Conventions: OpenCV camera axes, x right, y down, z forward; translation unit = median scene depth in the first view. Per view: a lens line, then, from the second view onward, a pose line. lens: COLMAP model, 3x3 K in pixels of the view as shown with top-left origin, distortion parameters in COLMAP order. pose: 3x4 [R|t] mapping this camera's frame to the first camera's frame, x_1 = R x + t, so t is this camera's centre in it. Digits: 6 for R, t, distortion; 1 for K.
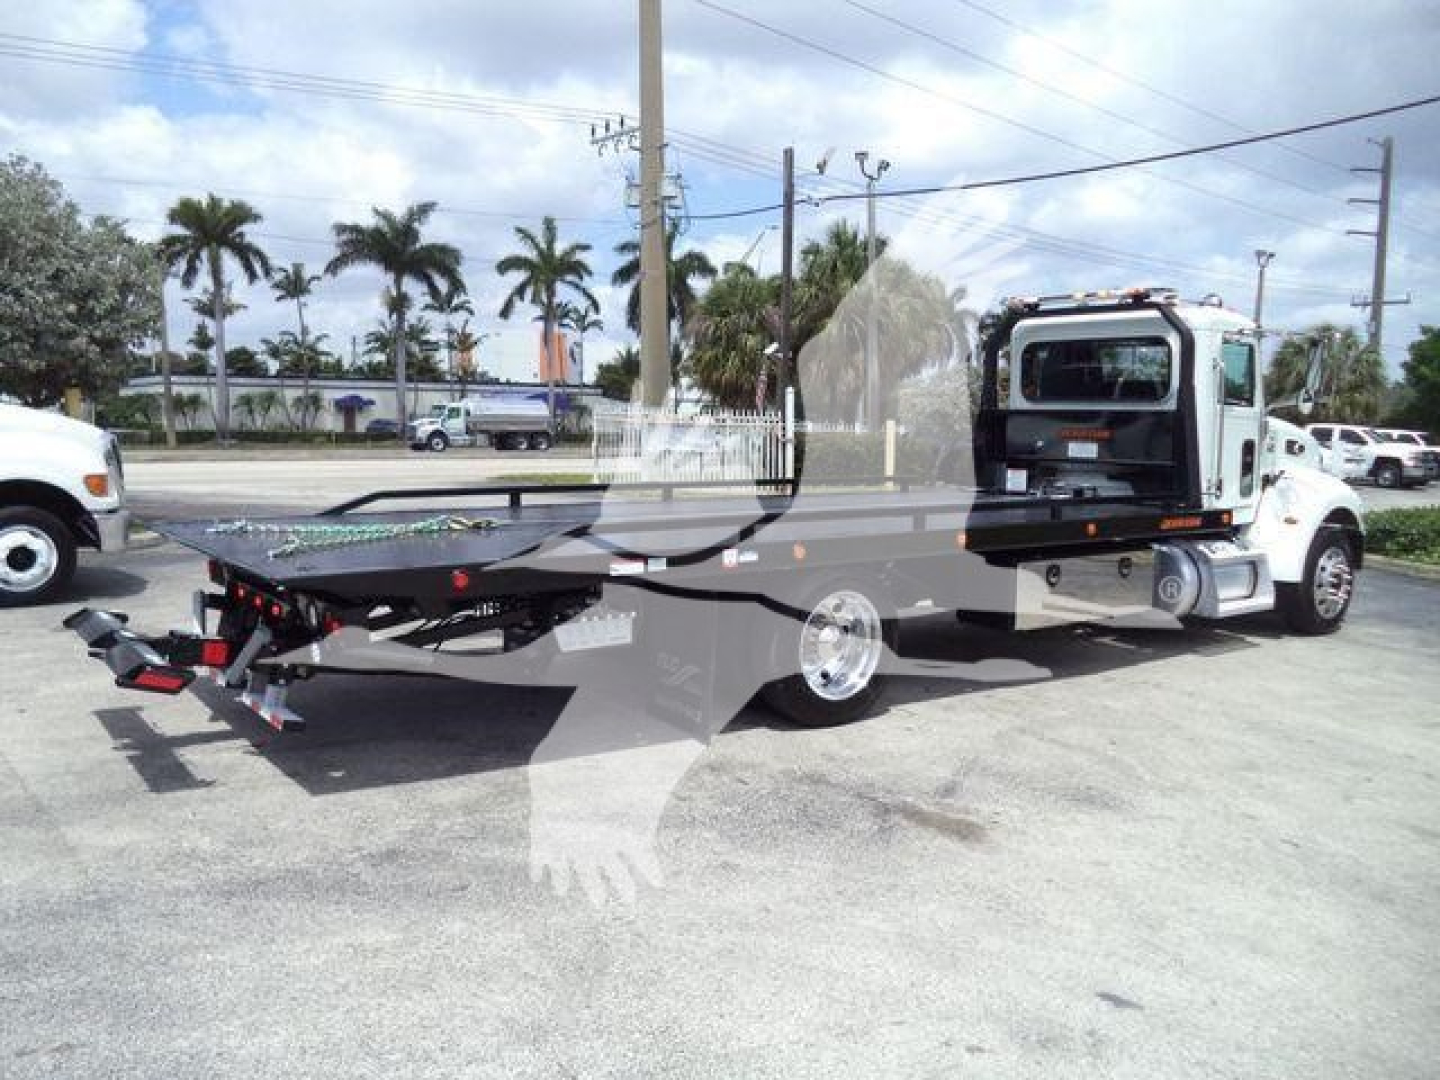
lens RADIAL K [[1178.9, 0, 696.9], [0, 1178.9, 532.2], [0, 0, 1]] dist [-0.025477, -0.001695]
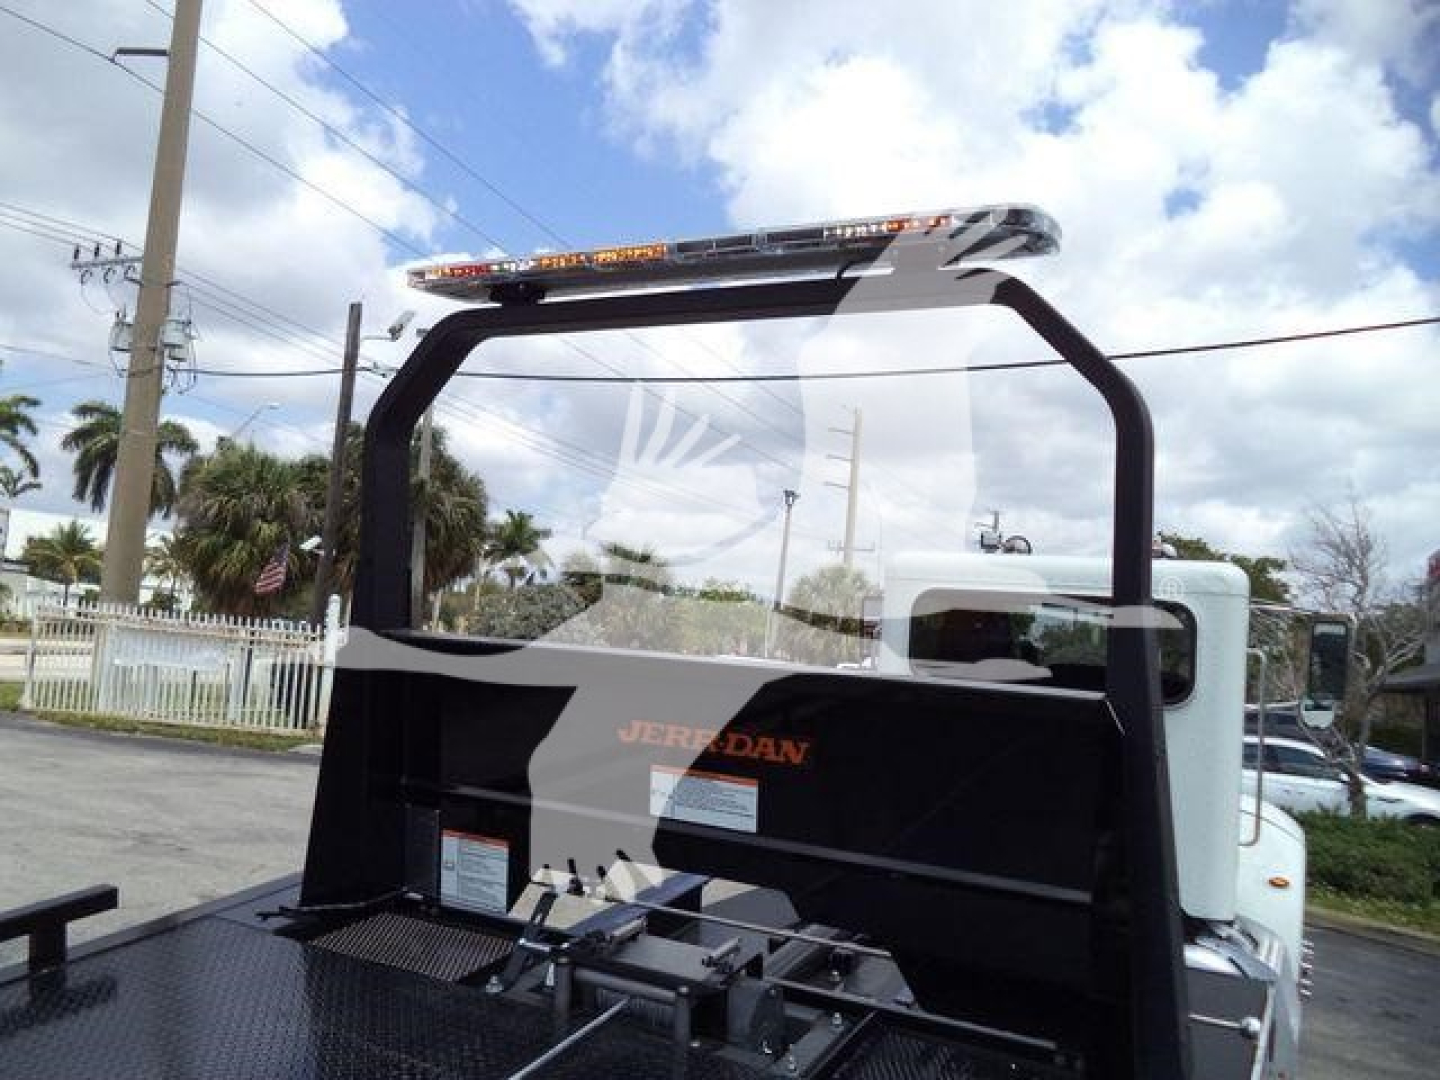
lens RADIAL K [[1184.6, 0, 718.3], [0, 1184.6, 519.4], [0, 0, 1]] dist [-0.030779, -0.006847]
pose [[0.893981, 0.102252, 0.436283, -0.031002], [-0.020105, 0.981789, -0.188906, -0.022900], [-0.447654, 0.160107, 0.879757, 0.148883]]
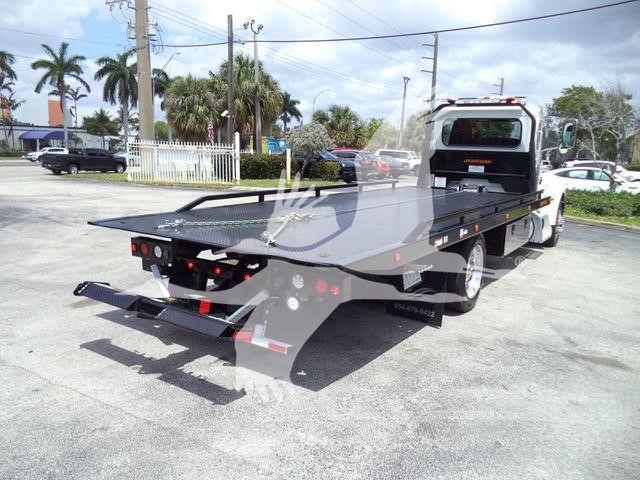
lens RADIAL K [[526.8, 0, 303.9], [0, 526.8, 239.0], [0, 0, 1]] dist [-0.024119, 0.002092]
pose [[0.945112, -0.044603, 0.323687, -0.091207], [0.018461, 0.996346, 0.083390, -0.008222], [-0.326224, -0.072837, 0.942482, 0.051629]]
